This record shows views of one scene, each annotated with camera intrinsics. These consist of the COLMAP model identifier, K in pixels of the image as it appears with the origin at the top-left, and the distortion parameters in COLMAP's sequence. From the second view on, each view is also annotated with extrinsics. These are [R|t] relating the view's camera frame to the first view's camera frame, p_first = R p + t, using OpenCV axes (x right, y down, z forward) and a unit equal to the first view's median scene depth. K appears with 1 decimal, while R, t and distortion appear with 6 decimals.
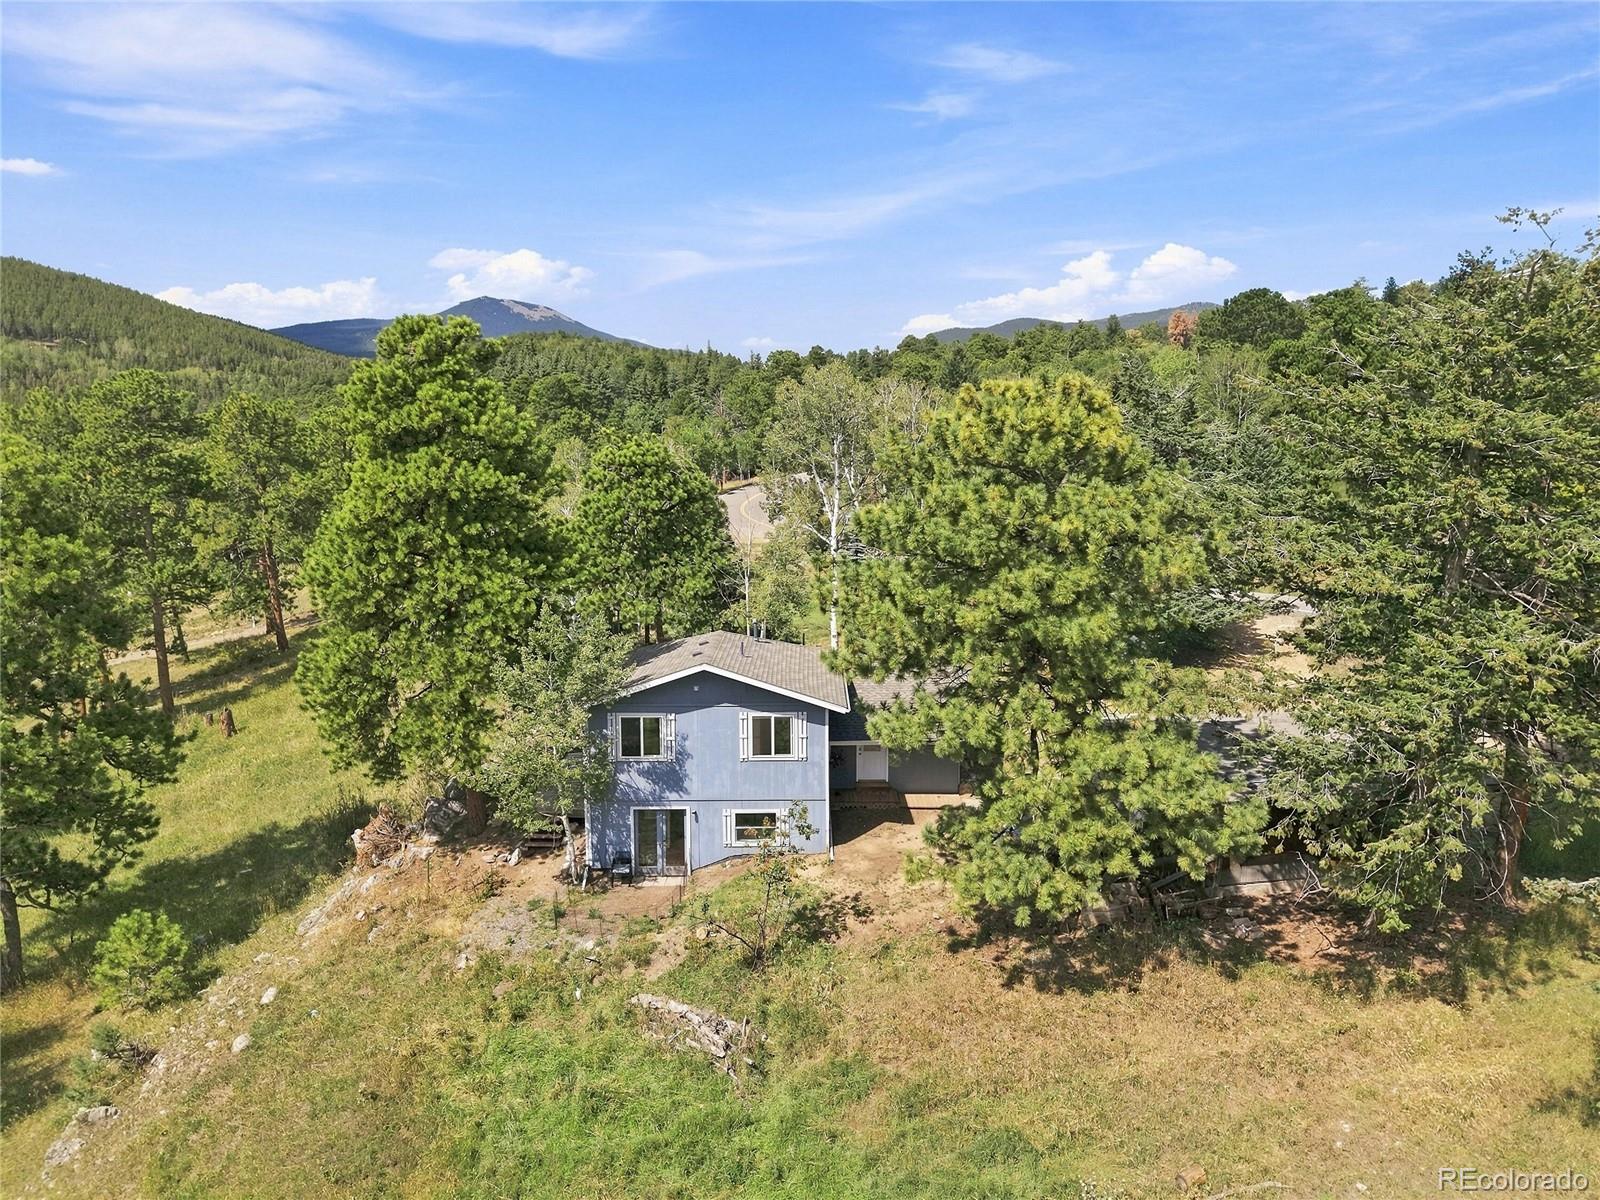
lens RADIAL K [[1084.5, 0, 804.4], [0, 1084.5, 598.4], [0, 0, 1]] dist [0.022515, -0.034966]
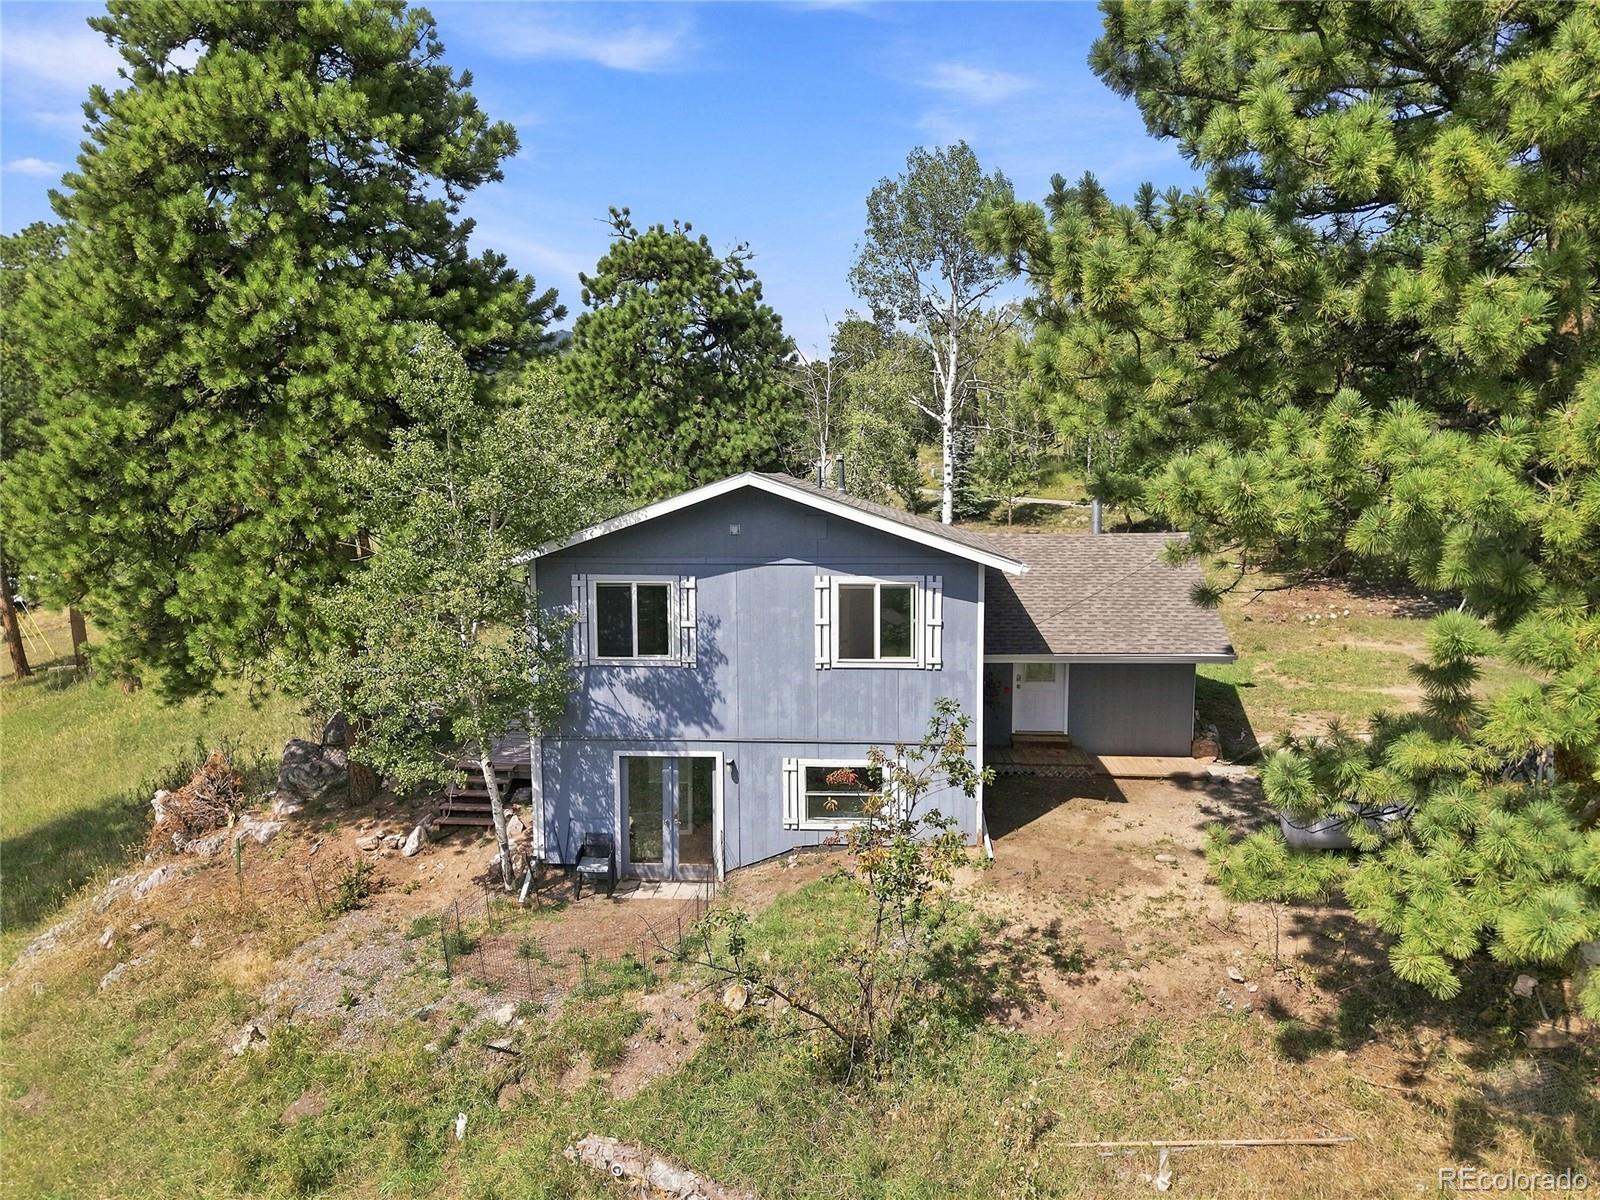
lens RADIAL K [[1084.5, 0, 799.0], [0, 1084.5, 593.4], [0, 0, 1]] dist [0.022515, -0.034966]
pose [[0.997806, 0.007419, -0.065786, -0.034137], [-0.009687, 0.999367, -0.034221, 0.137275], [0.065490, 0.034783, 0.997247, 0.484350]]
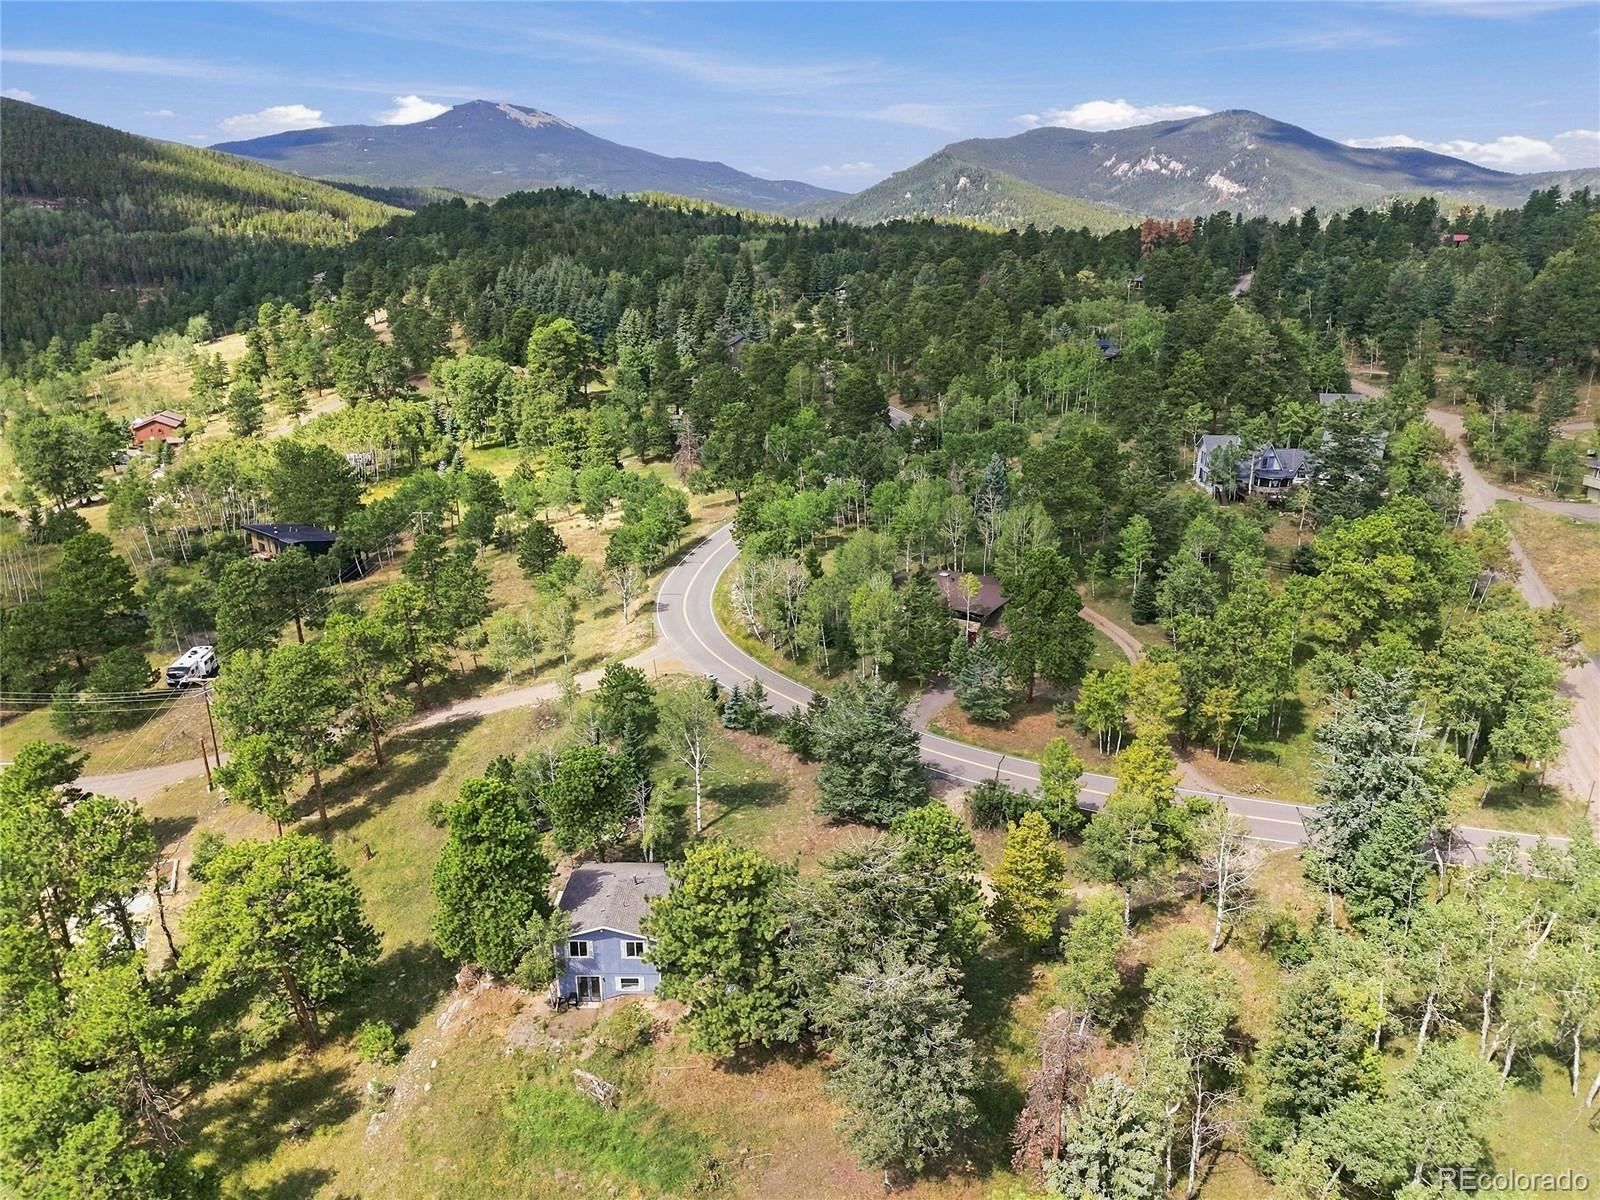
lens RADIAL K [[1084.5, 0, 795.8], [0, 1084.5, 603.6], [0, 0, 1]] dist [0.022515, -0.034966]
pose [[0.999829, 0.001851, -0.018414, 0.370712], [0.001198, 0.986428, 0.164192, -1.024146], [0.018468, -0.164186, 0.986256, -1.217051]]
